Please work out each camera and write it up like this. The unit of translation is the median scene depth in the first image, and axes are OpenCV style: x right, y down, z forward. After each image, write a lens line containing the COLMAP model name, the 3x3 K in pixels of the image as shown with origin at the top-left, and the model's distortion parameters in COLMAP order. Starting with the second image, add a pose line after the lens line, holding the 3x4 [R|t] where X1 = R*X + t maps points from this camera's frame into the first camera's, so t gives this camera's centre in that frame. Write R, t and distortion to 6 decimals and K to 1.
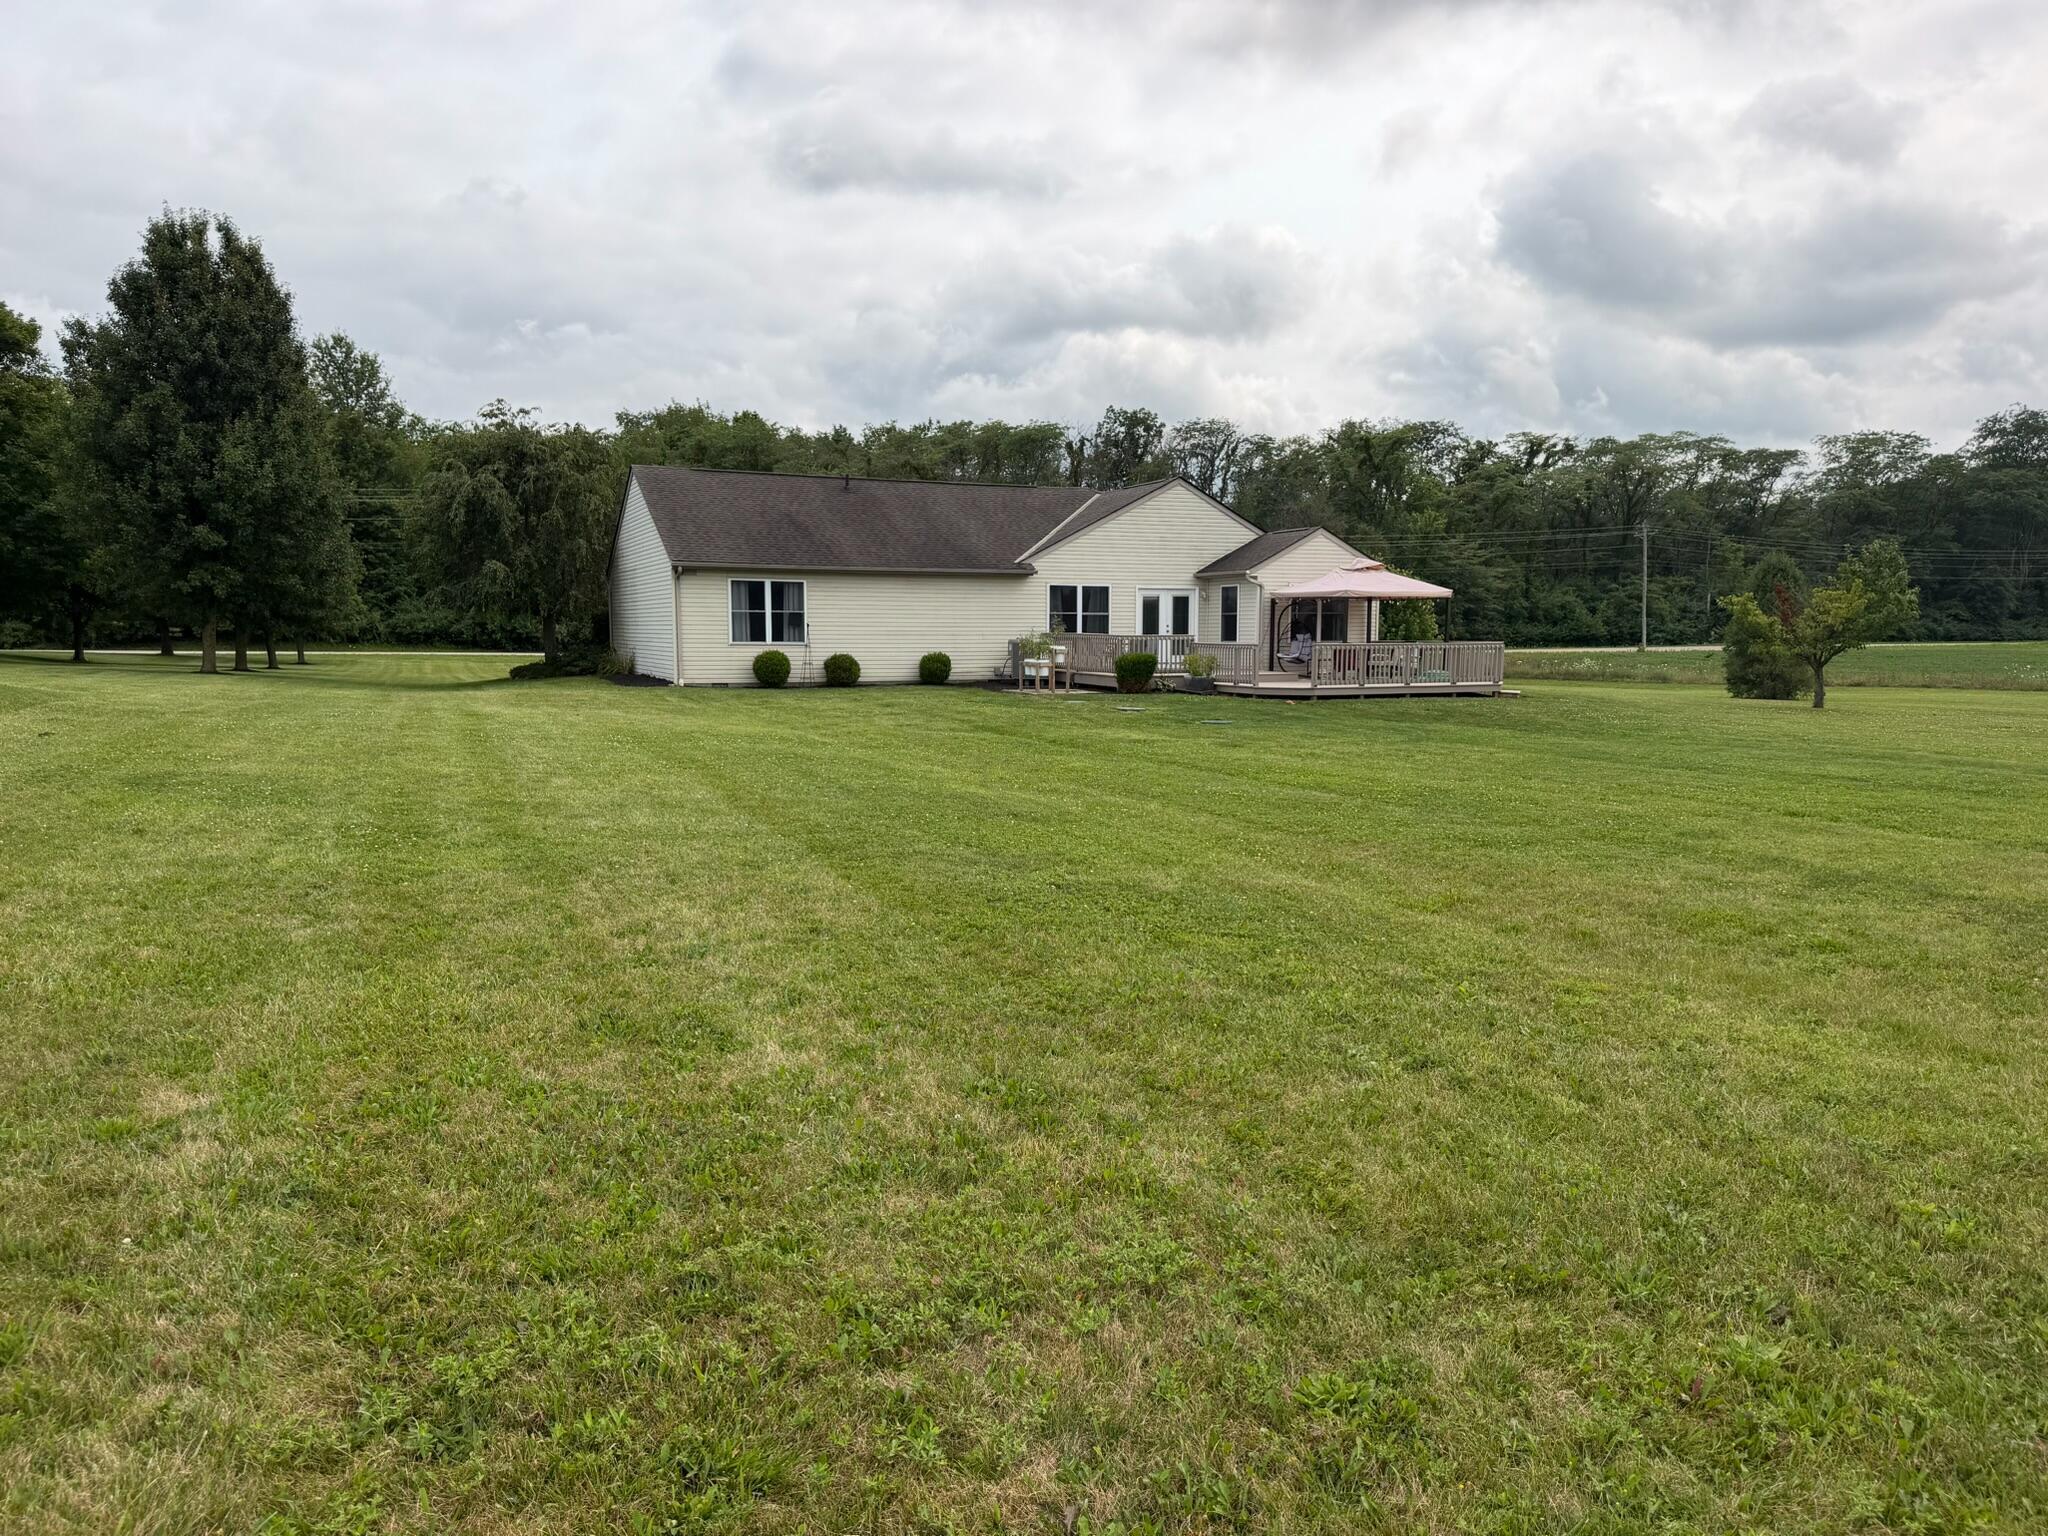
lens RADIAL K [[1443.0, 0, 1026.3], [0, 1443.0, 771.5], [0, 0, 1]] dist [0.055436, -0.081298]
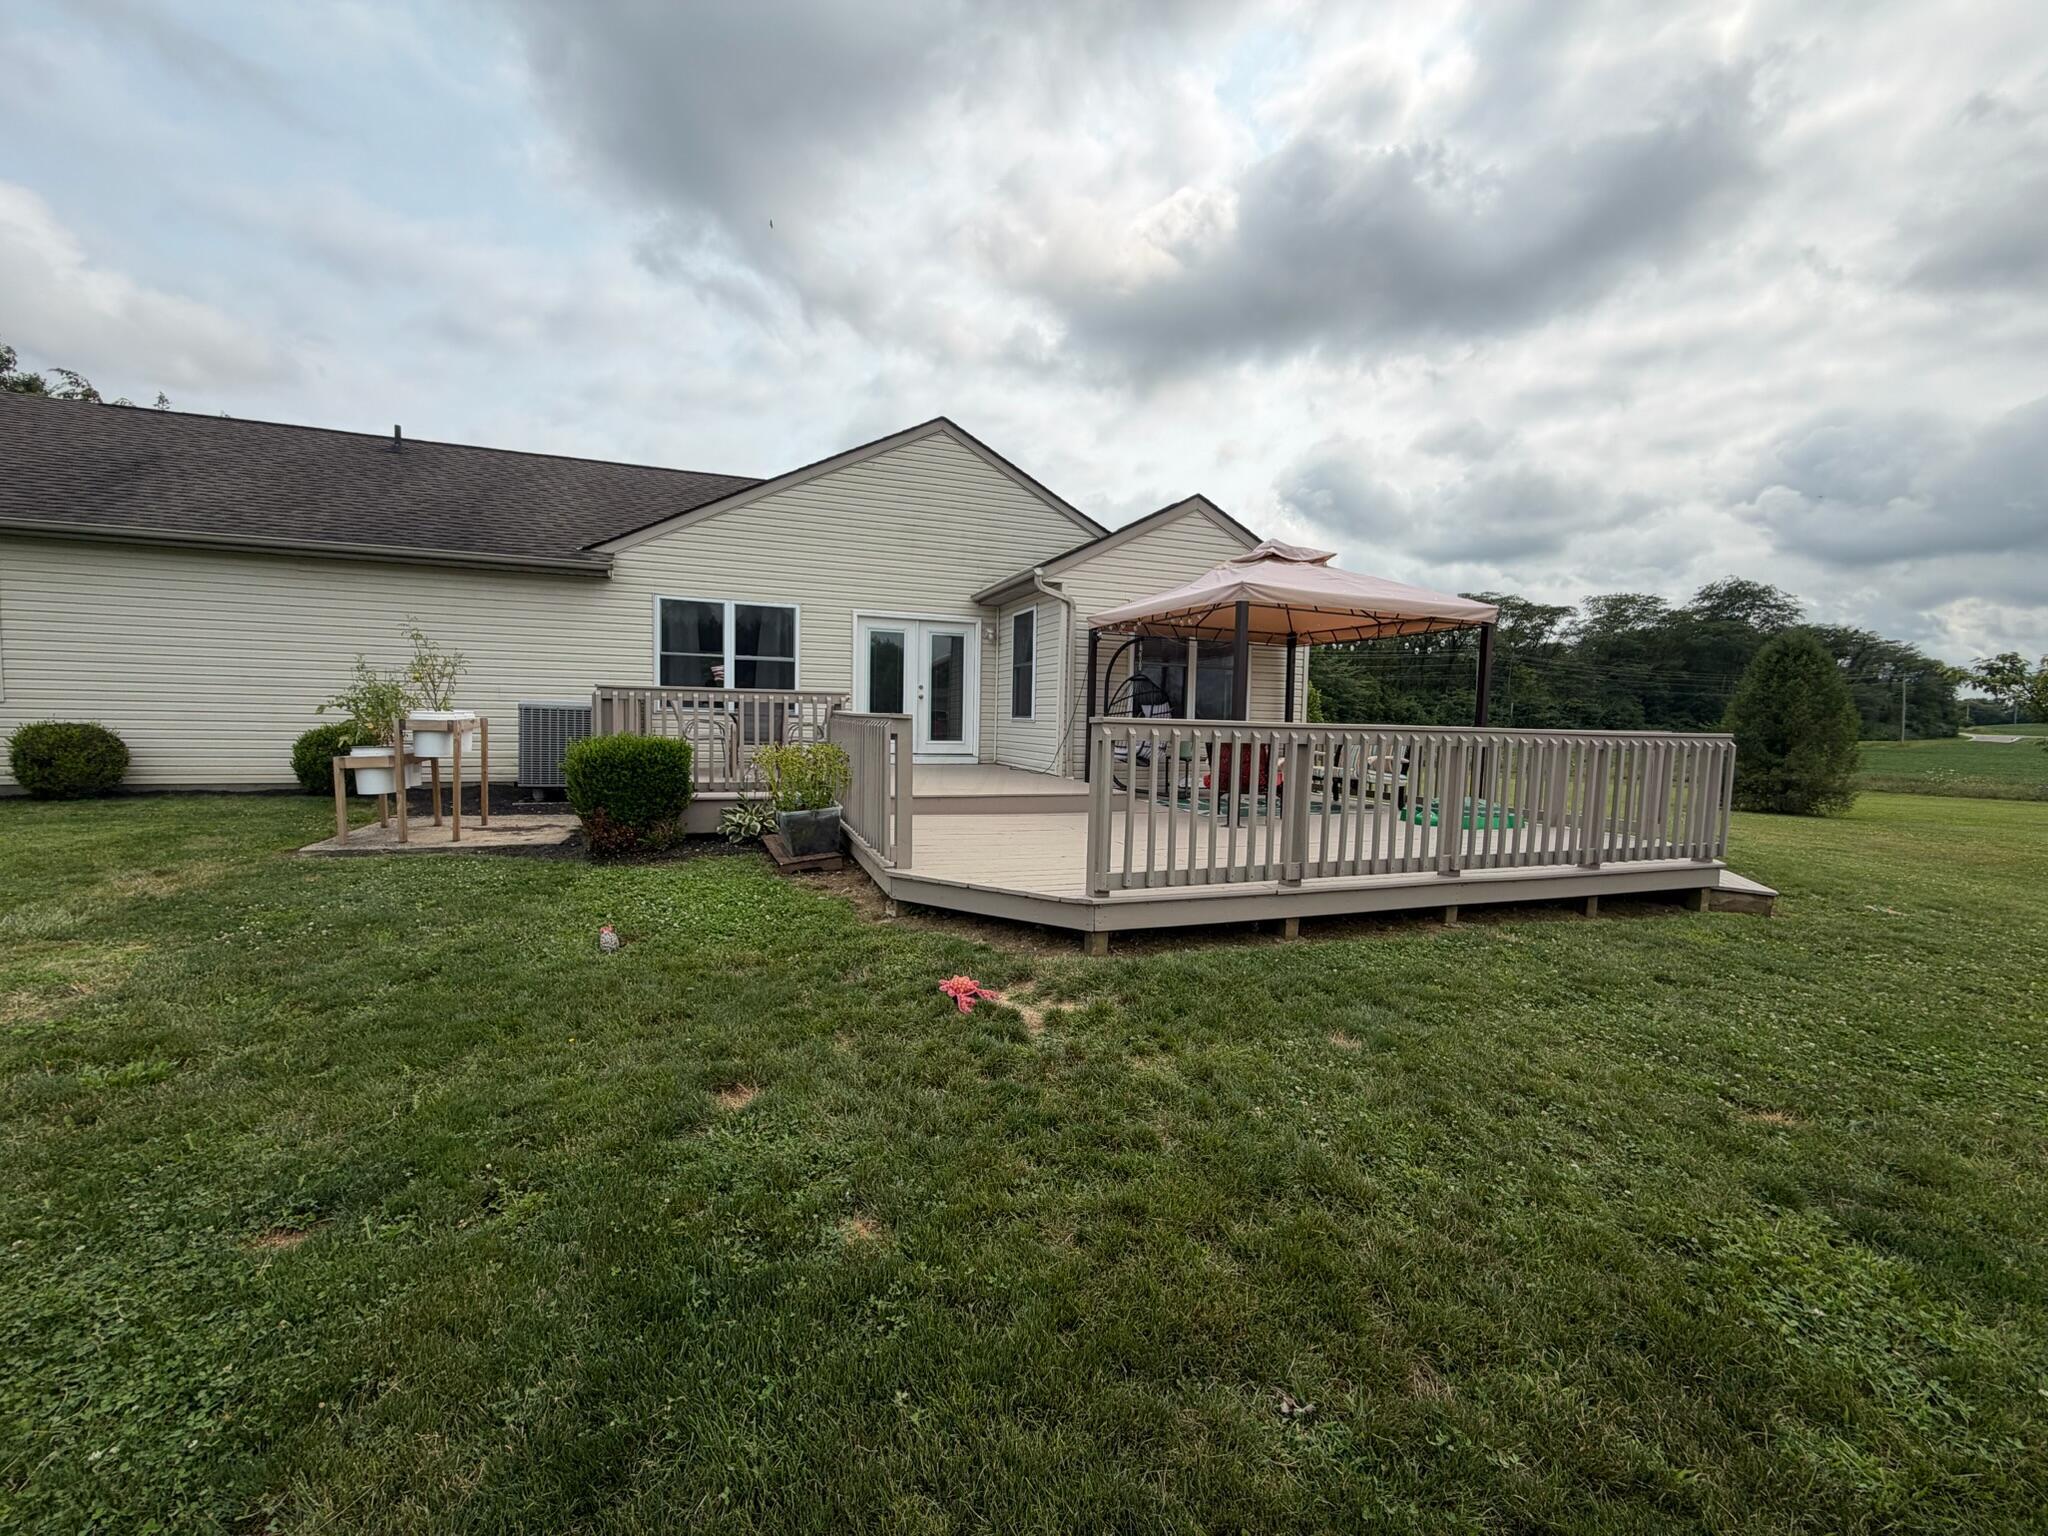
lens RADIAL K [[817.6, 0, 1018.7], [0, 817.6, 767.3], [0, 0, 1]] dist [0.000348, -0.000555]
pose [[0.997725, 0.025142, -0.062558, 0.037303], [-0.027582, 0.998880, -0.038449, -0.014218], [0.061521, 0.040087, 0.997300, 0.164832]]
